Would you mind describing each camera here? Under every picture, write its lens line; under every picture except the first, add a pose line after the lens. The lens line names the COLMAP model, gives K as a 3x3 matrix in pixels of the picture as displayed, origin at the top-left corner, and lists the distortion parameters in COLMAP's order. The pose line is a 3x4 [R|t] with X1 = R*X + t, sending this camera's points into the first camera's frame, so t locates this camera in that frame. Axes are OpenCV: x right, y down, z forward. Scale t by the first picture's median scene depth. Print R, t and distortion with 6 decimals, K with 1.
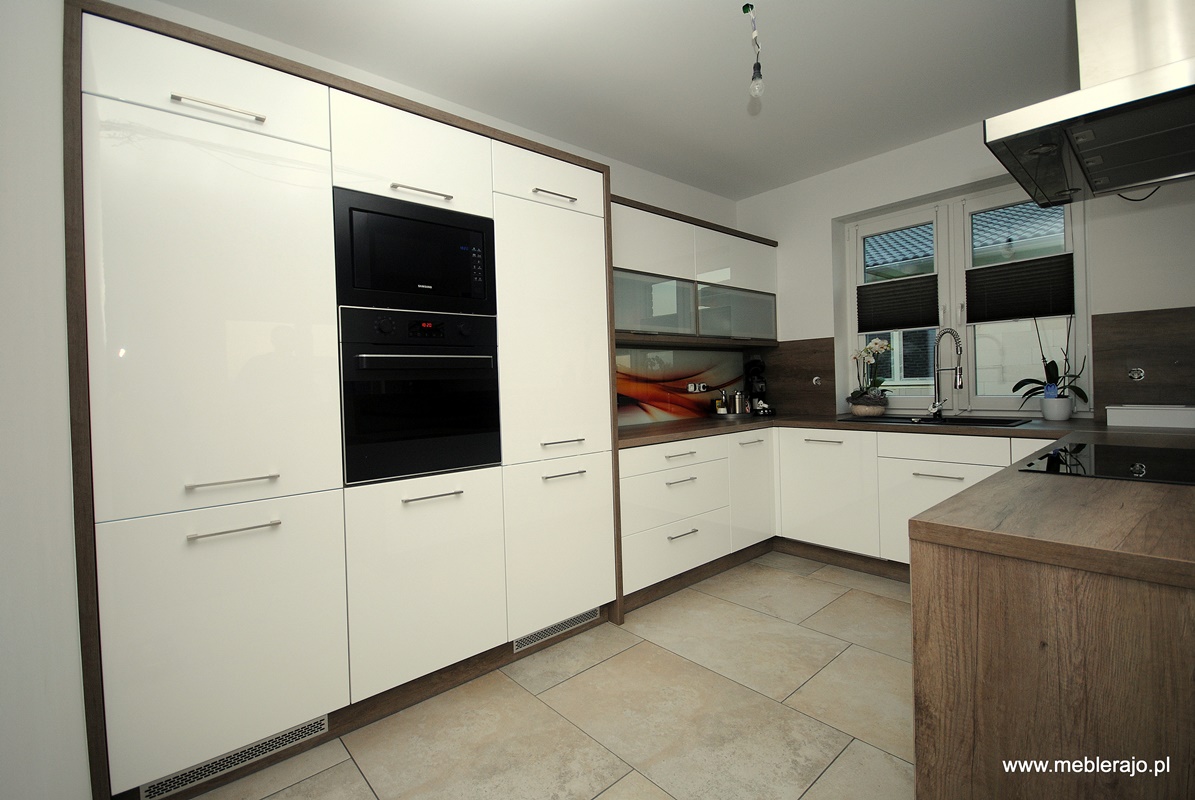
lens RADIAL K [[525.5, 0, 595.2], [0, 525.5, 388.6], [0, 0, 1]] dist [0.008249, -0.011991]
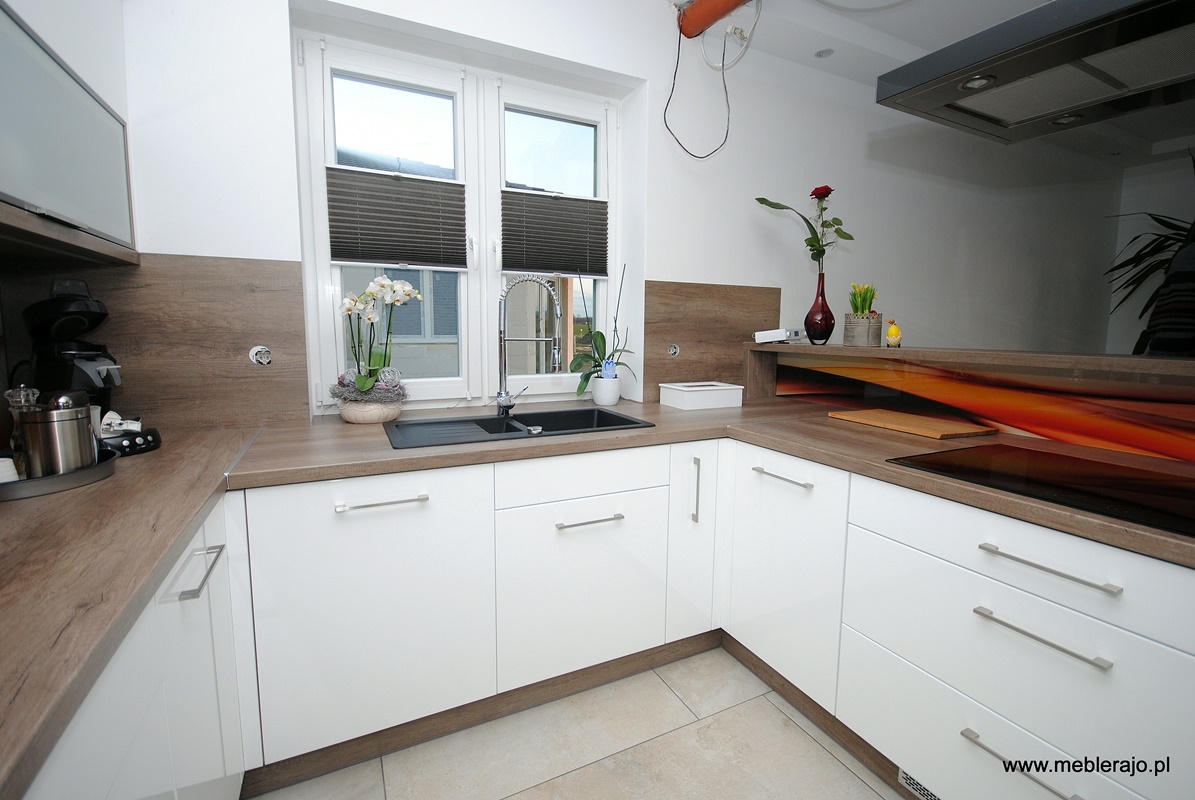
lens RADIAL K [[522.9, 0, 594.6], [0, 522.9, 387.5], [0, 0, 1]] dist [0.000253, -0.003552]
pose [[0.260534, -0.076351, 0.962441, 0.082210], [-0.005612, 0.996731, 0.080590, -0.031586], [-0.965448, -0.026398, 0.259254, 0.785421]]
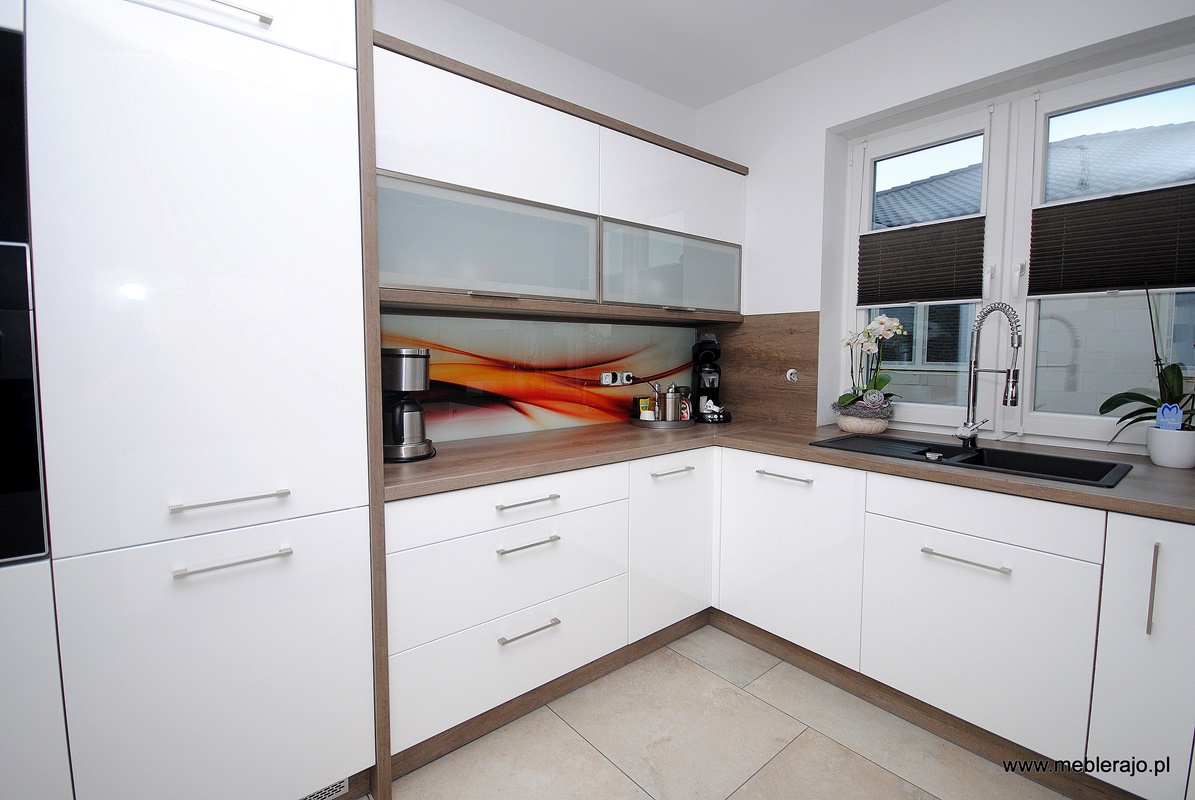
lens RADIAL K [[541.3, 0, 596.3], [0, 541.3, 387.7], [0, 0, 1]] dist [-0.000463, -0.000924]
pose [[0.999239, 0.034532, -0.018112, 0.235279], [-0.033419, 0.997729, 0.058483, -0.039987], [0.020091, -0.057833, 0.998124, 0.382191]]
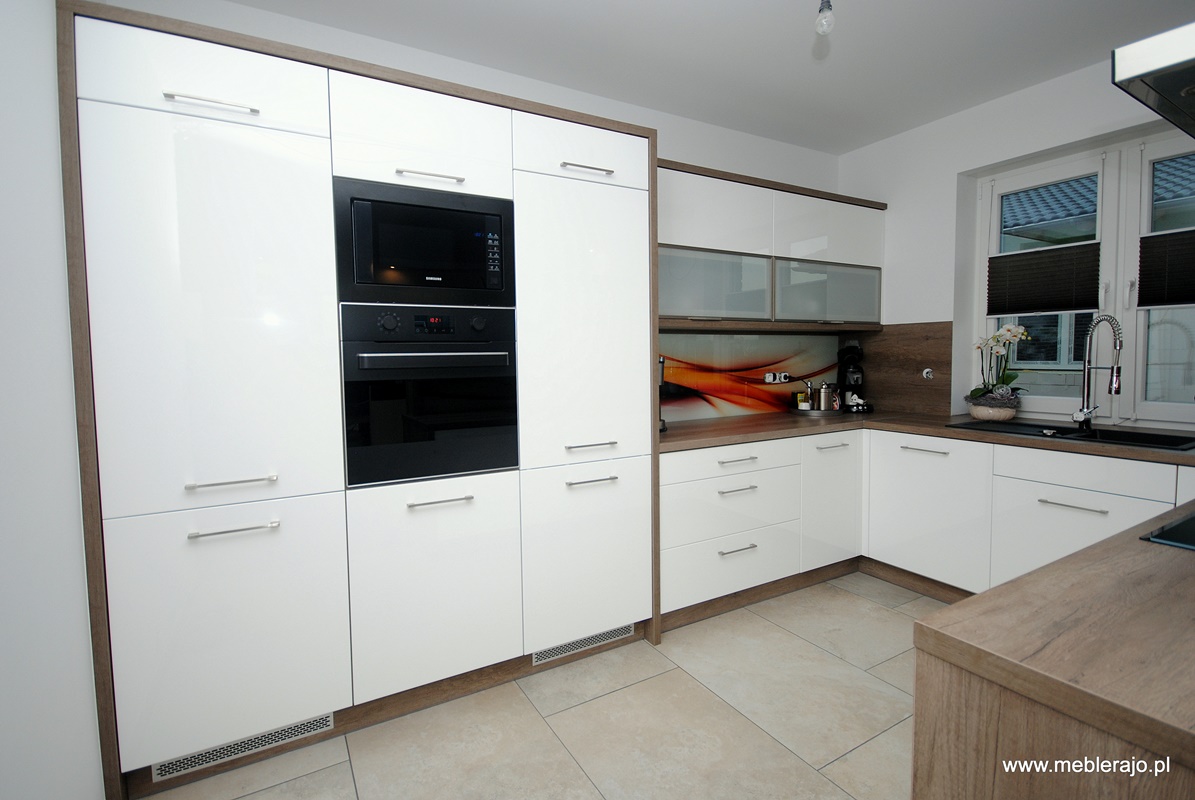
lens RADIAL K [[553.1, 0, 594.7], [0, 553.1, 388.1], [0, 0, 1]] dist [0.014308, -0.013541]
pose [[0.980518, 0.029532, -0.194195, 0.100329], [-0.019000, 0.998257, 0.055877, -0.039668], [0.195507, -0.051099, 0.979370, 0.053511]]
